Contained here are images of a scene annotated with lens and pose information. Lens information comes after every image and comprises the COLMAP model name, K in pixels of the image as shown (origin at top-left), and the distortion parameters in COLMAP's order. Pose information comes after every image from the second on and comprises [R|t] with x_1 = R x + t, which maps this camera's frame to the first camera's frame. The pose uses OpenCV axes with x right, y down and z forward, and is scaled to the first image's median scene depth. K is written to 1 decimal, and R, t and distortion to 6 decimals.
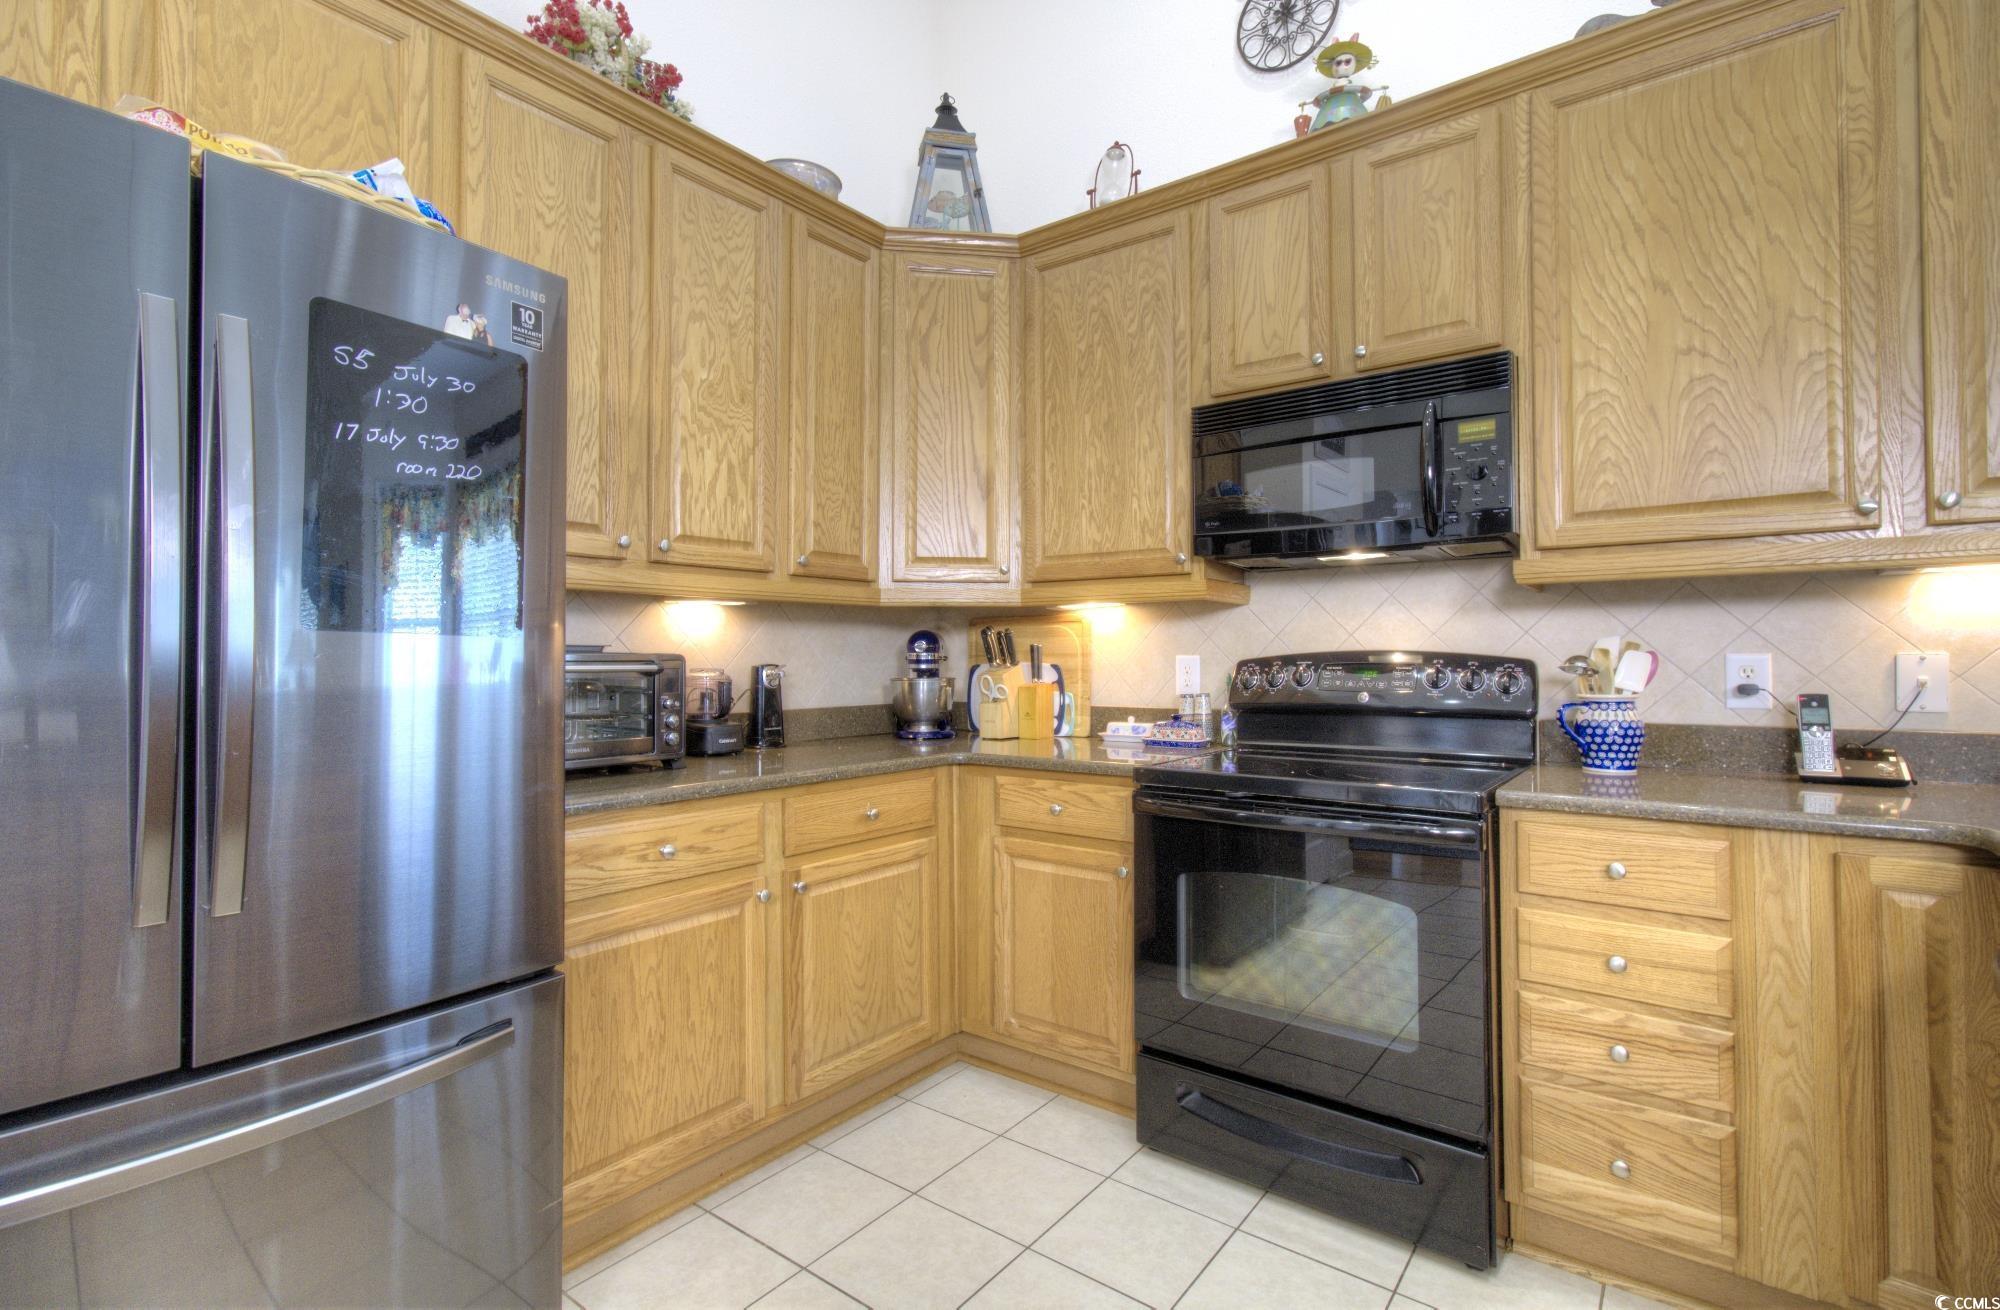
lens RADIAL K [[916.7, 0, 1016.6], [0, 916.7, 642.7], [0, 0, 1]] dist [0.000957, 0.000414]
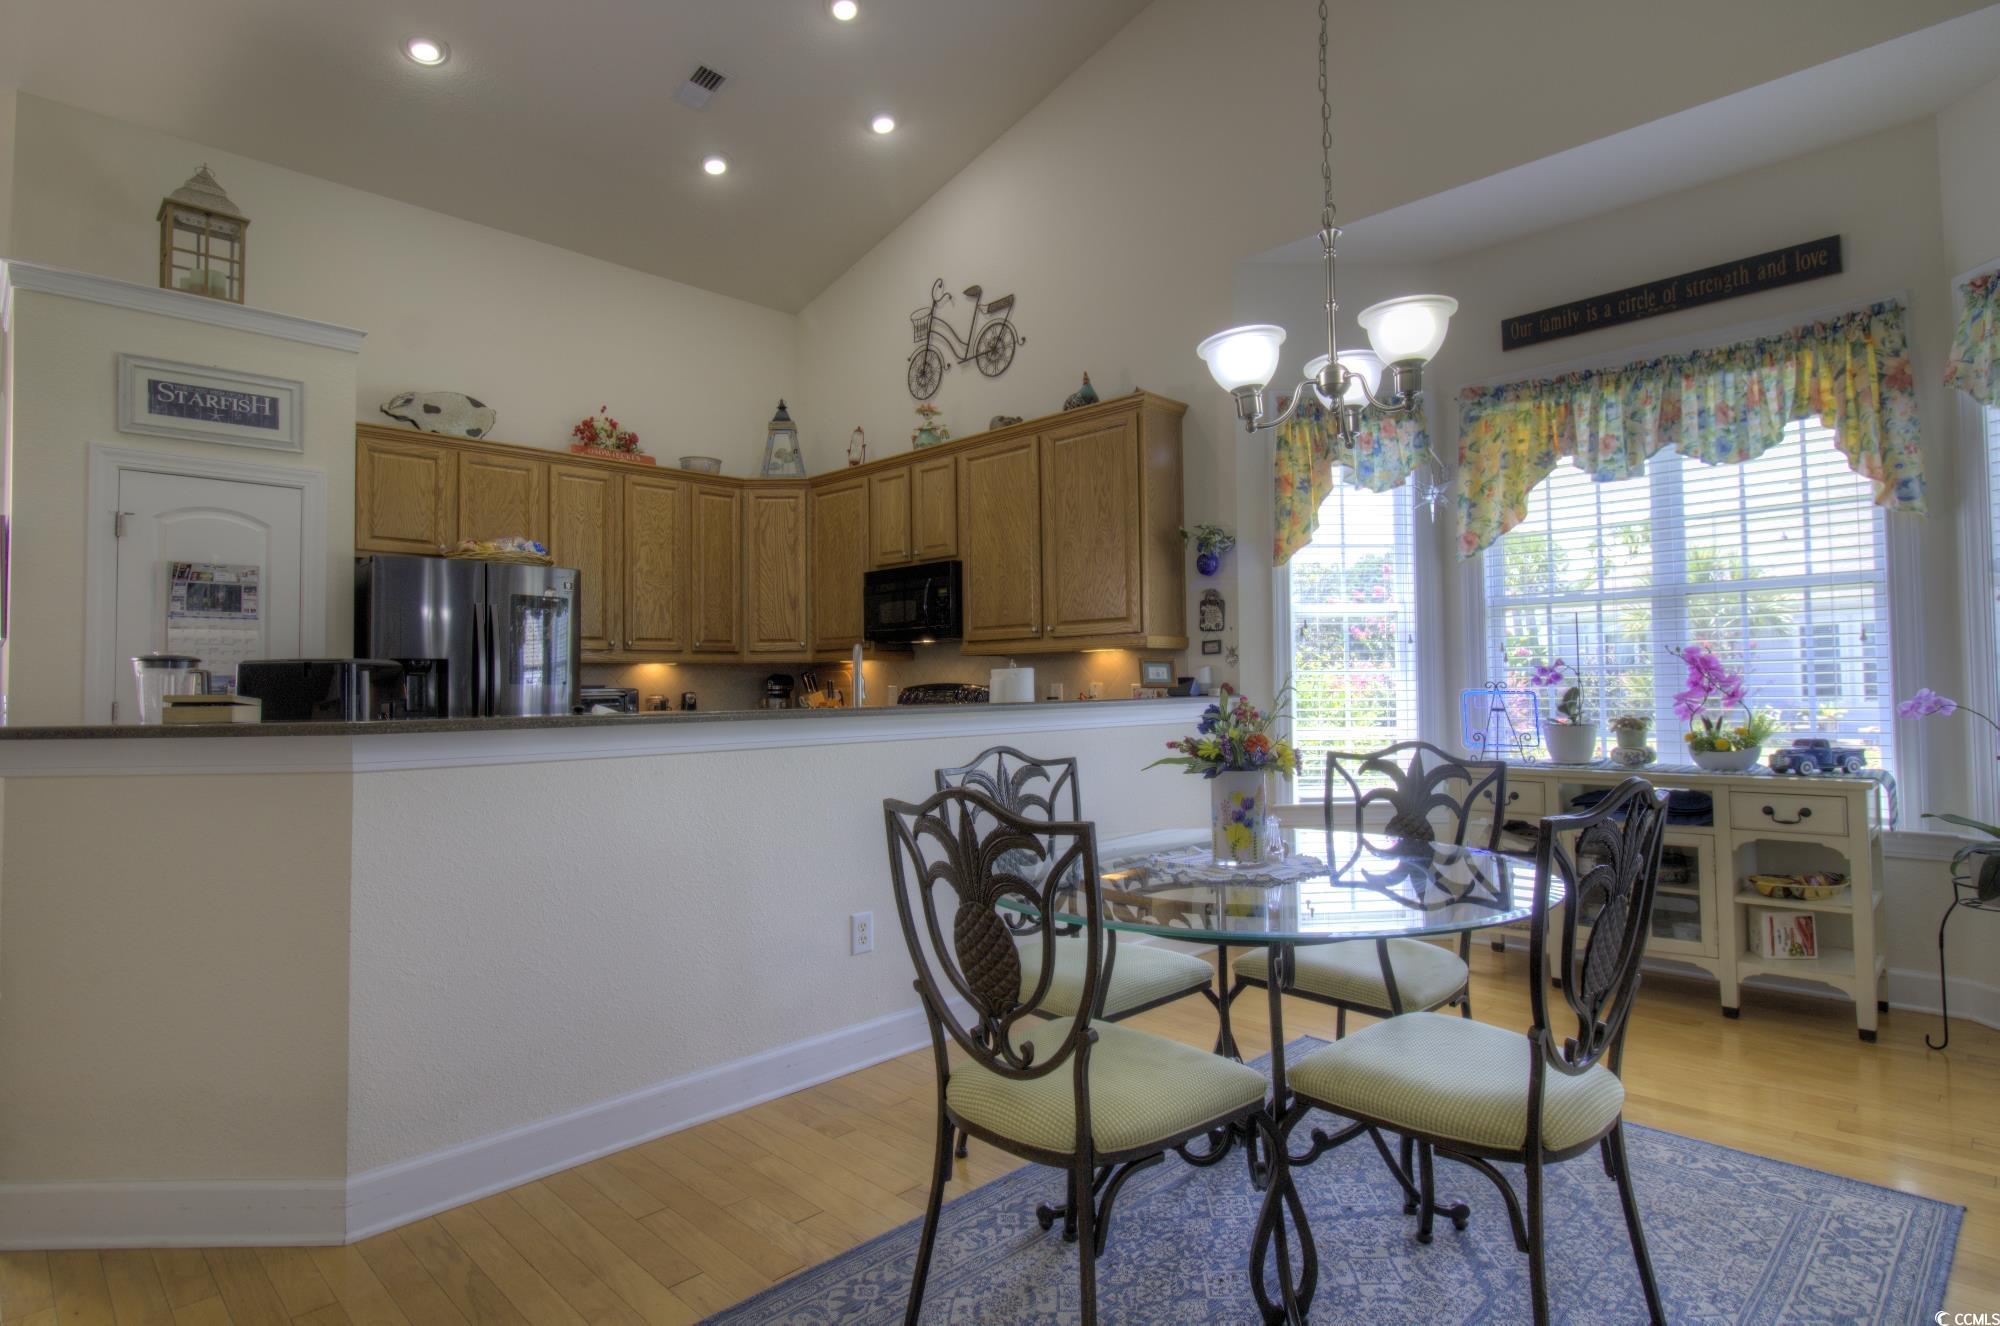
lens RADIAL K [[1037.6, 0, 1017.7], [0, 1037.6, 652.4], [0, 0, 1]] dist [-0.005163, -0.000219]
pose [[0.991271, -0.014242, -0.131065, 0.921473], [0.013036, 0.999864, -0.010056, -0.039063], [0.131190, 0.008260, 0.991323, -1.469612]]
